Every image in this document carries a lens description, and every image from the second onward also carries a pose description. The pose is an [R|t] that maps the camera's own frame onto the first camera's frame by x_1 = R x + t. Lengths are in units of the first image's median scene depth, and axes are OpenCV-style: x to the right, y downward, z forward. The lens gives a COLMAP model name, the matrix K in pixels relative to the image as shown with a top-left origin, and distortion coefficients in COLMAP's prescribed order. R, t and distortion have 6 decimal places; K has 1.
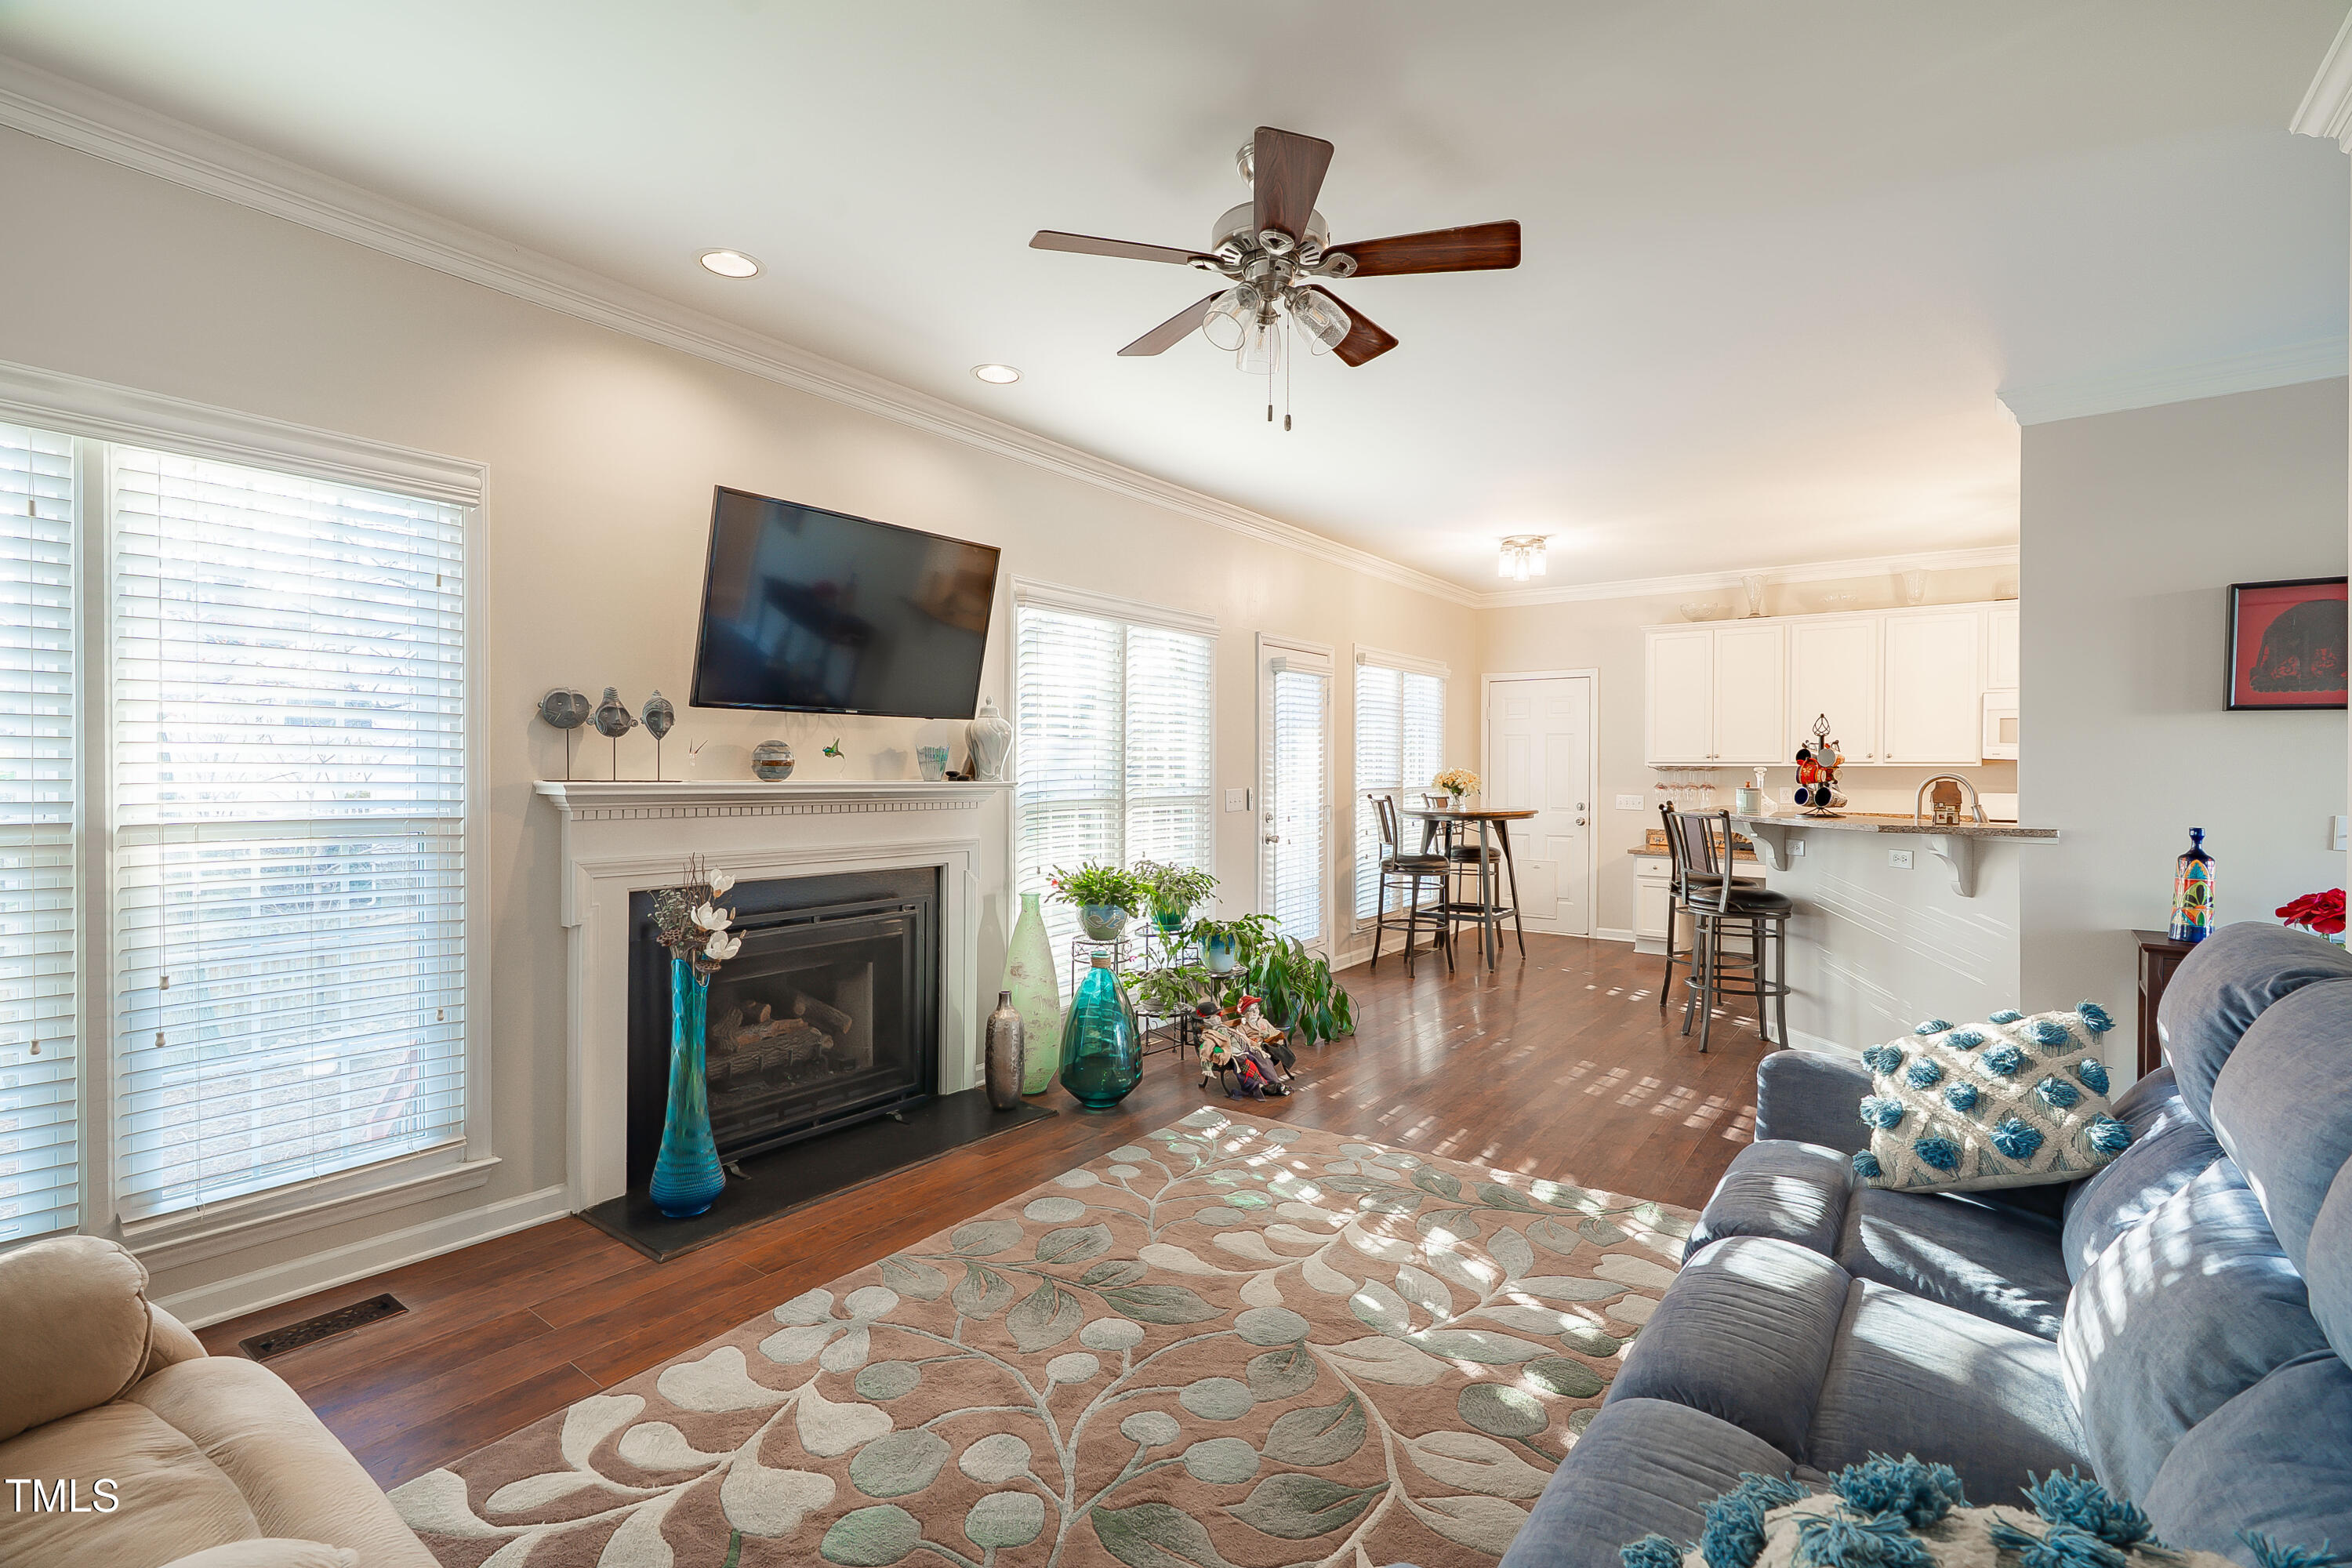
lens RADIAL K [[1049.3, 0, 1180.9], [0, 1049.3, 780.1], [0, 0, 1]] dist [-0.006441, 0.002653]
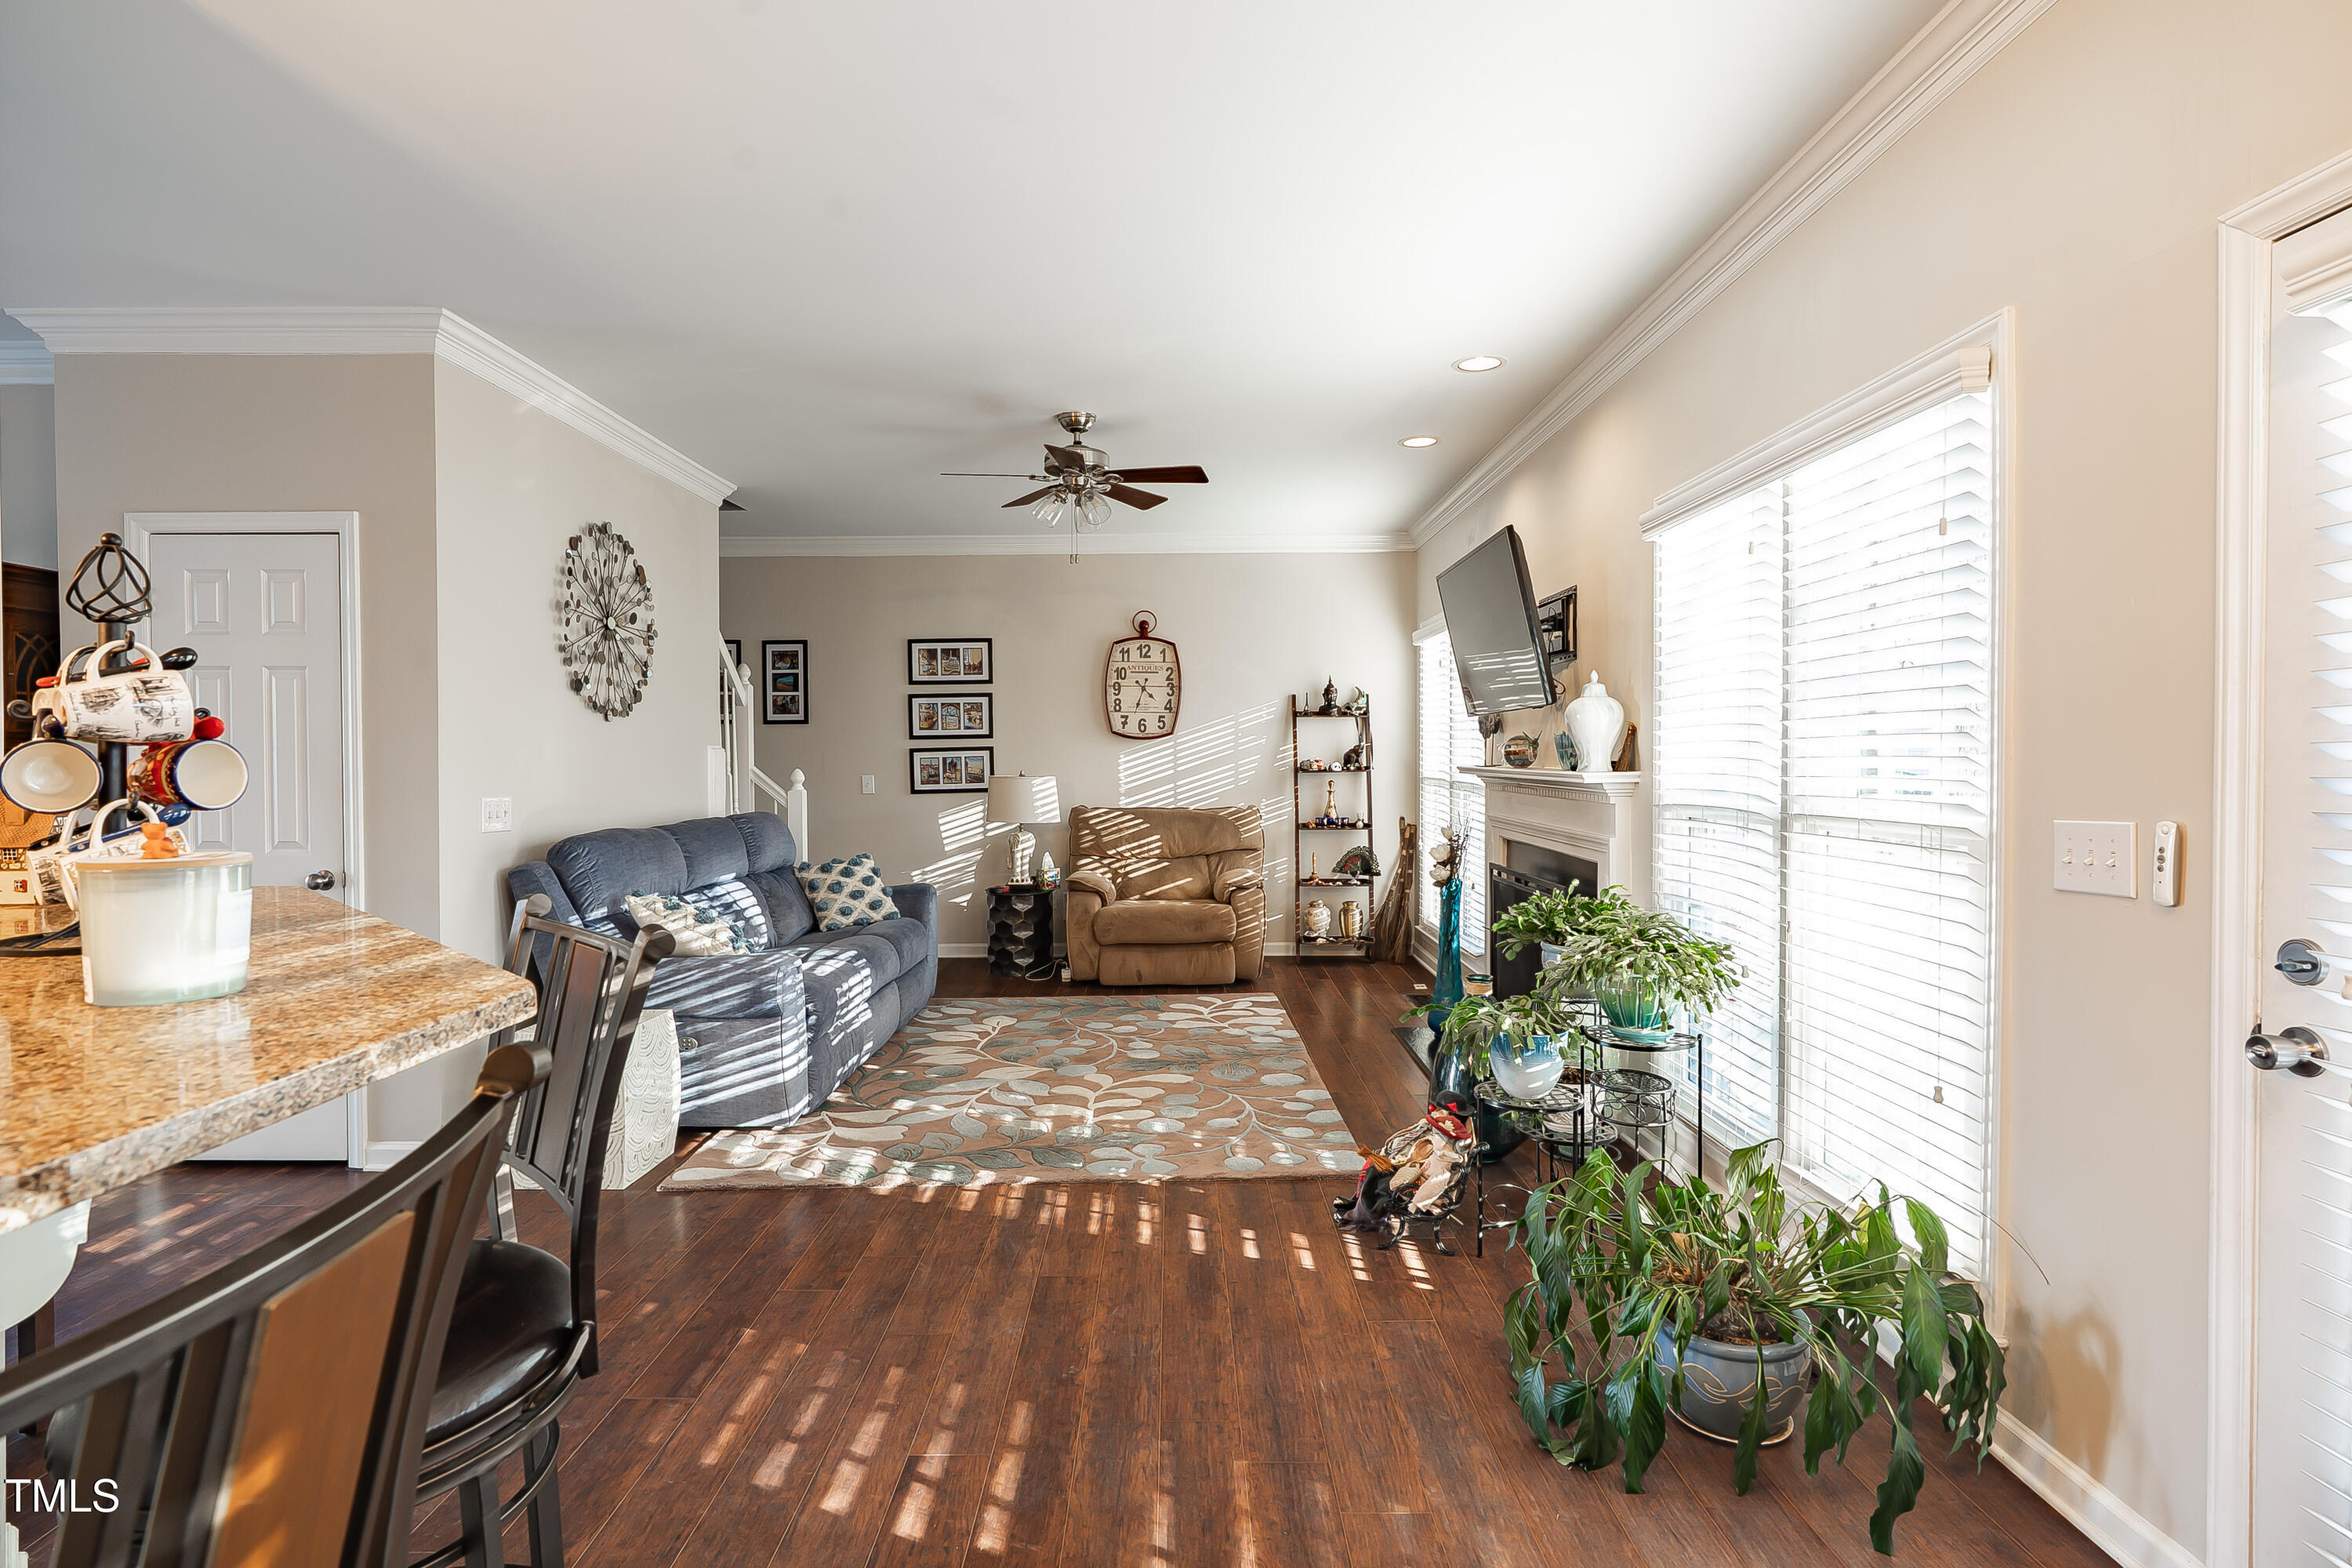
lens RADIAL K [[1123.1, 0, 1160.8], [0, 1123.1, 780.1], [0, 0, 1]] dist [-0.008894, 0.000991]
pose [[-0.807739, 0.013336, -0.589390, 1.154967], [-0.003114, 0.999634, 0.026887, -0.027048], [0.589532, 0.023553, -0.807401, 2.759162]]
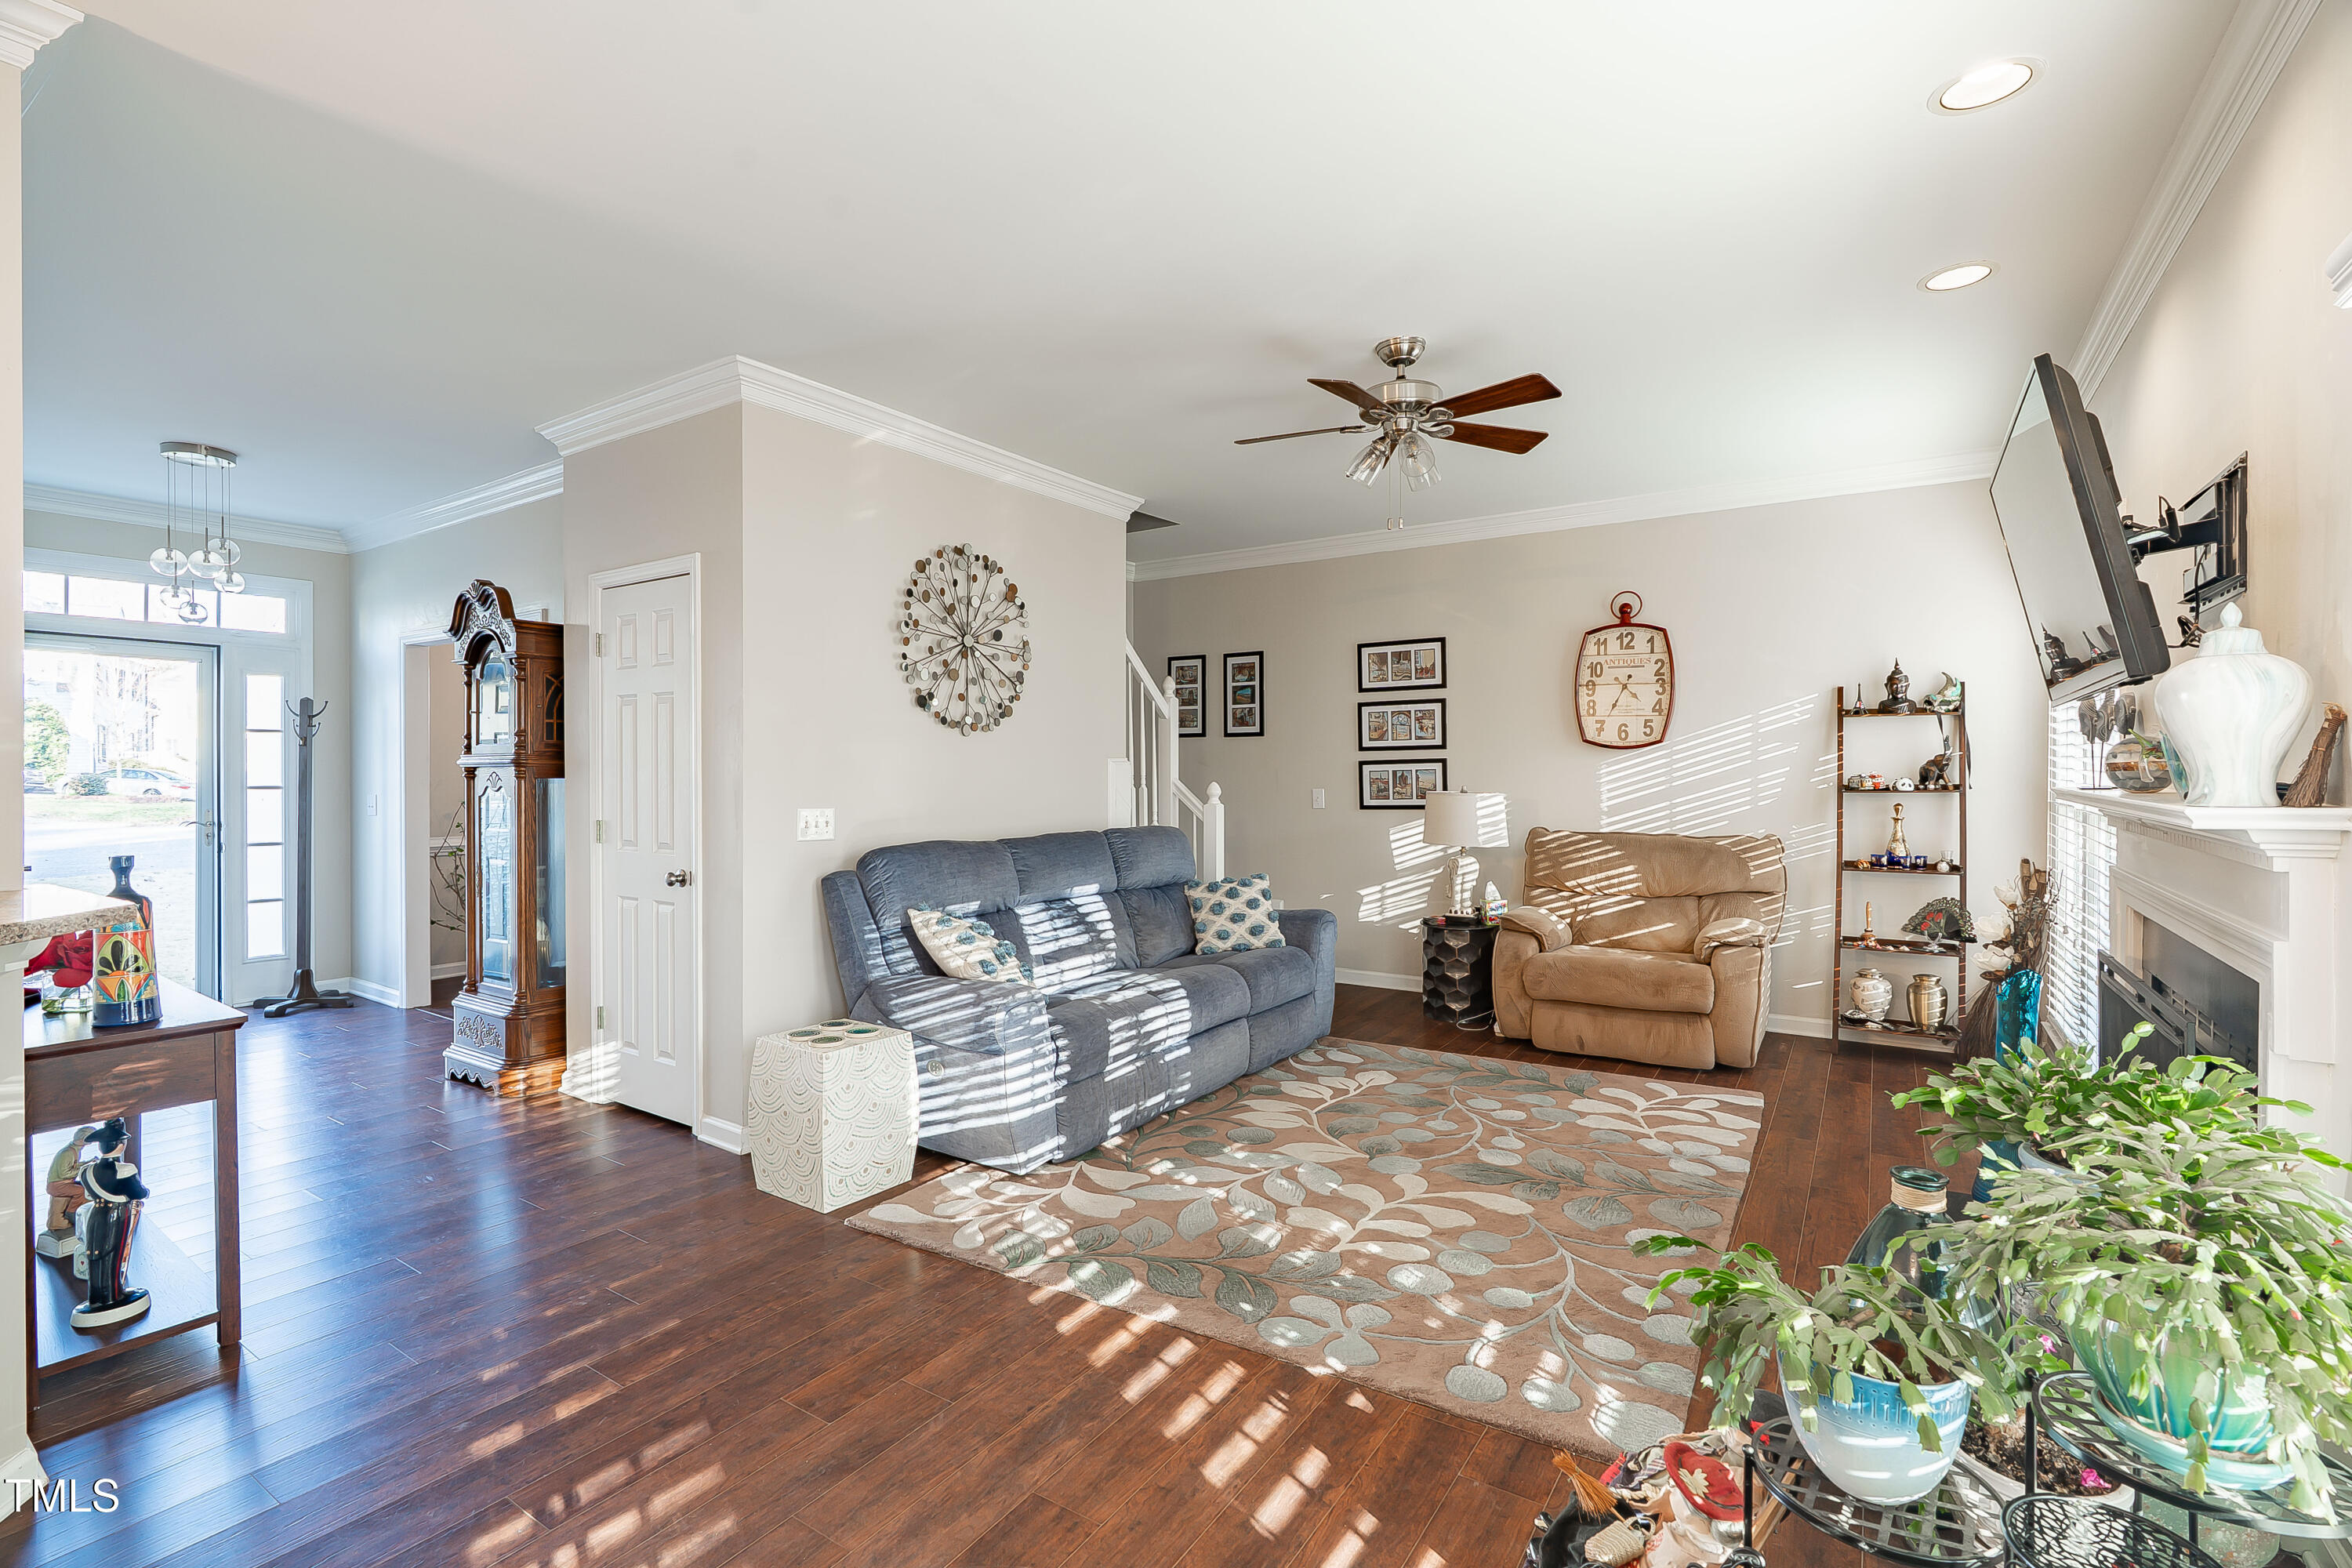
lens RADIAL K [[1049.3, 0, 1182.4], [0, 1049.3, 780.9], [0, 0, 1]] dist [-0.006441, 0.002653]
pose [[-0.998368, 0.000461, -0.057106, 0.480931], [-0.000667, 0.999805, 0.019731, -0.029886], [0.057104, 0.019737, -0.998173, 2.525572]]
